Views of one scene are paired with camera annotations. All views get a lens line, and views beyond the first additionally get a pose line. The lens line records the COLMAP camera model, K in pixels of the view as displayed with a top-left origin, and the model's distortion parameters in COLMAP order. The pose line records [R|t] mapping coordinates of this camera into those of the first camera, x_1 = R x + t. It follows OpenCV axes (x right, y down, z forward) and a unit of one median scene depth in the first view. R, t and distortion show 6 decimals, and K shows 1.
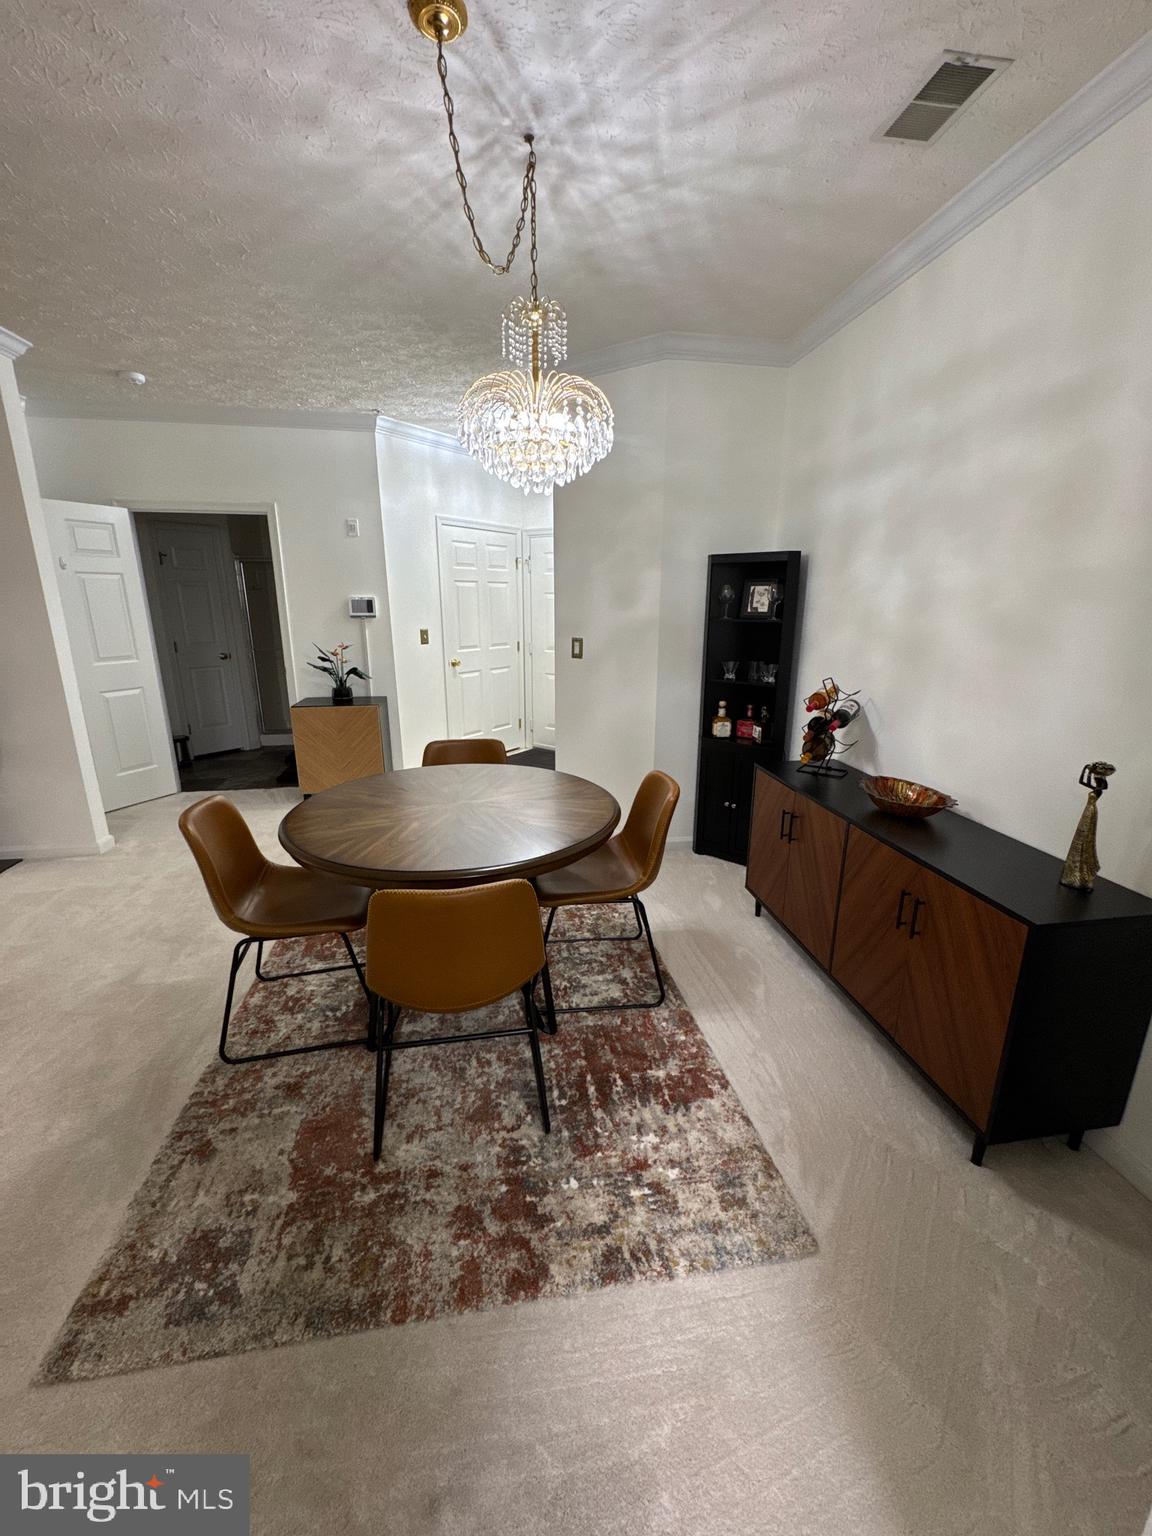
lens RADIAL K [[610.0, 0, 574.9], [0, 610.0, 763.0], [0, 0, 1]] dist [-0.002431, -0.000146]
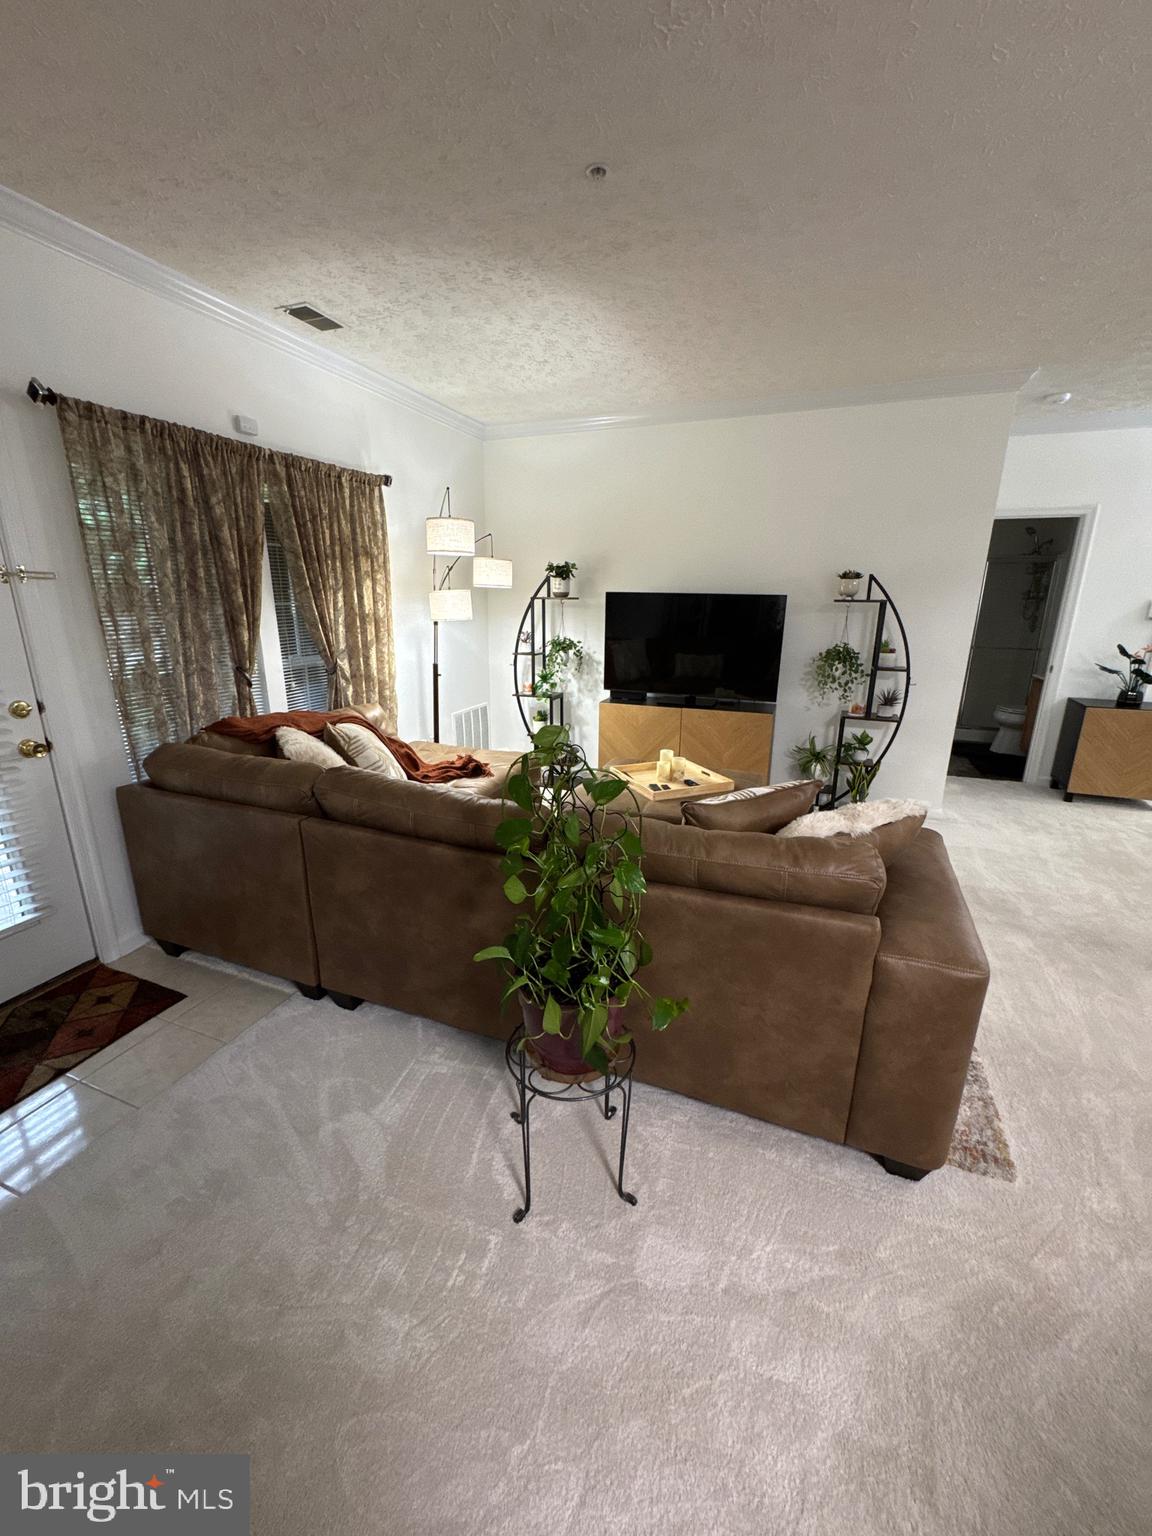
lens RADIAL K [[610.0, 0, 574.9], [0, 610.0, 763.0], [0, 0, 1]] dist [-0.002431, -0.000146]
pose [[0.860225, 0.143185, -0.489399, -1.479495], [-0.135717, 0.989438, 0.050929, 0.139891], [0.491522, 0.022609, 0.870572, -0.645022]]
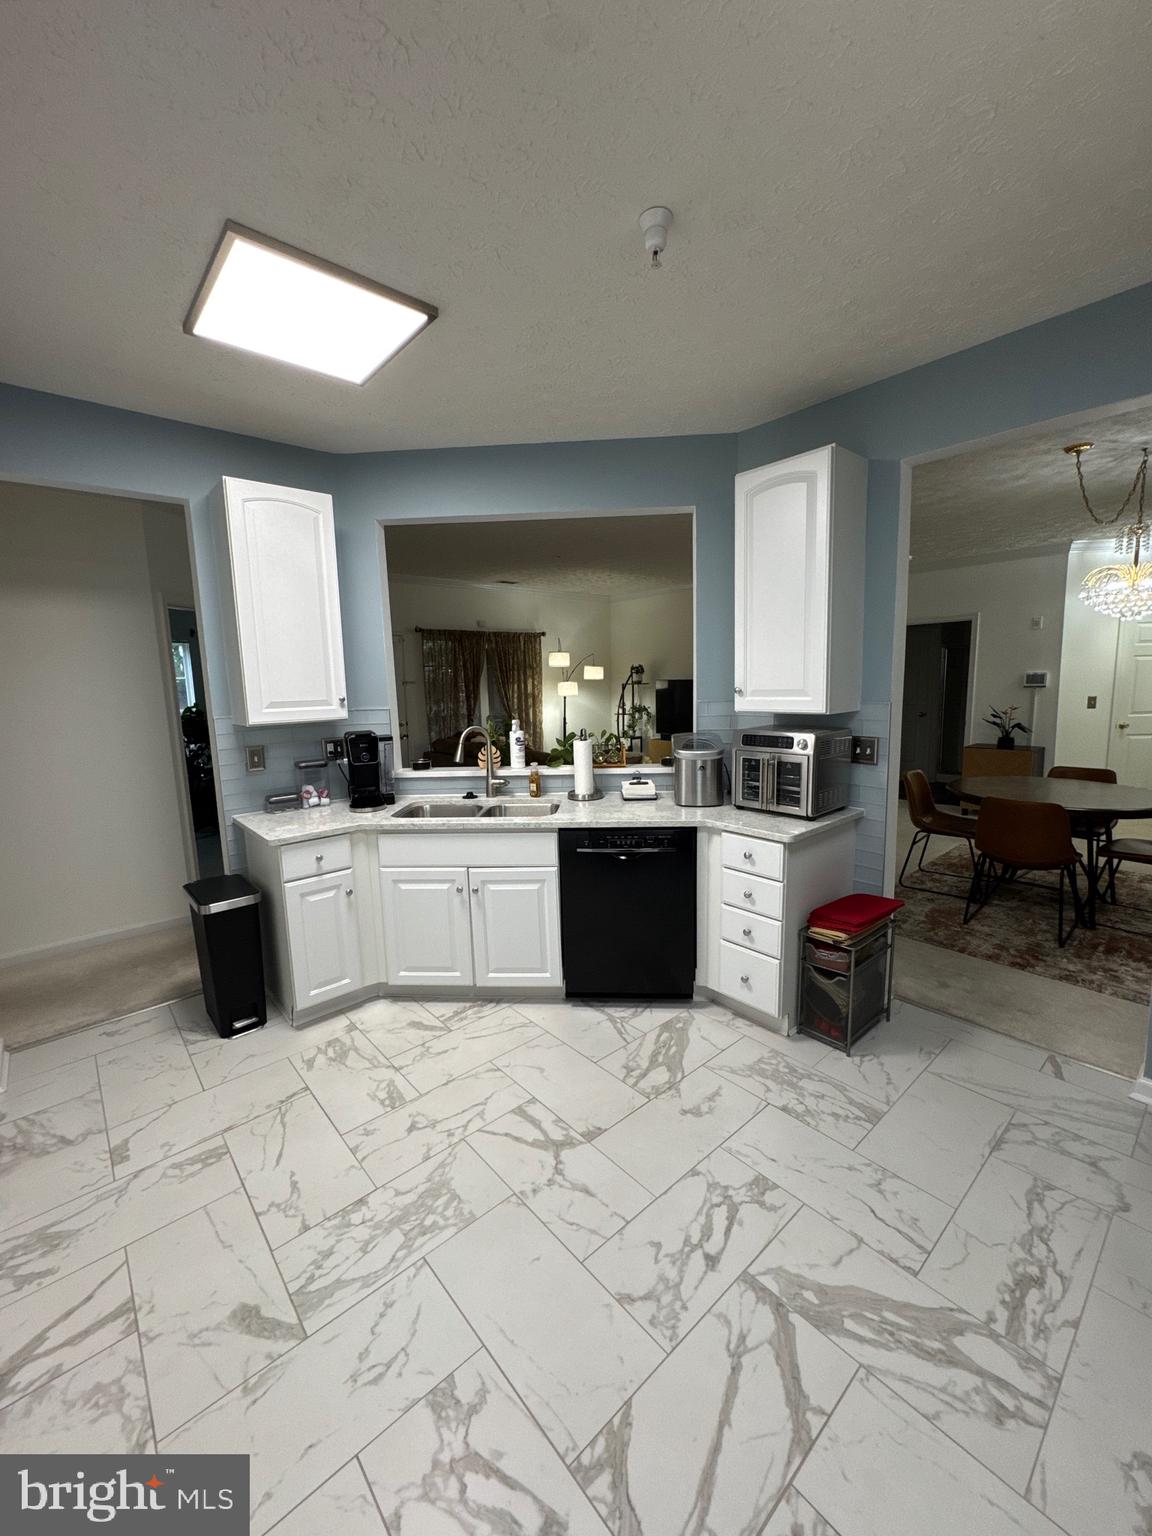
lens RADIAL K [[610.0, 0, 574.9], [0, 610.0, 763.0], [0, 0, 1]] dist [-0.002431, -0.000146]
pose [[0.527048, 0.100049, -0.843925, 0.605971], [-0.191794, 0.981429, -0.003429, 0.279616], [0.827910, 0.163666, 0.536450, -1.200044]]
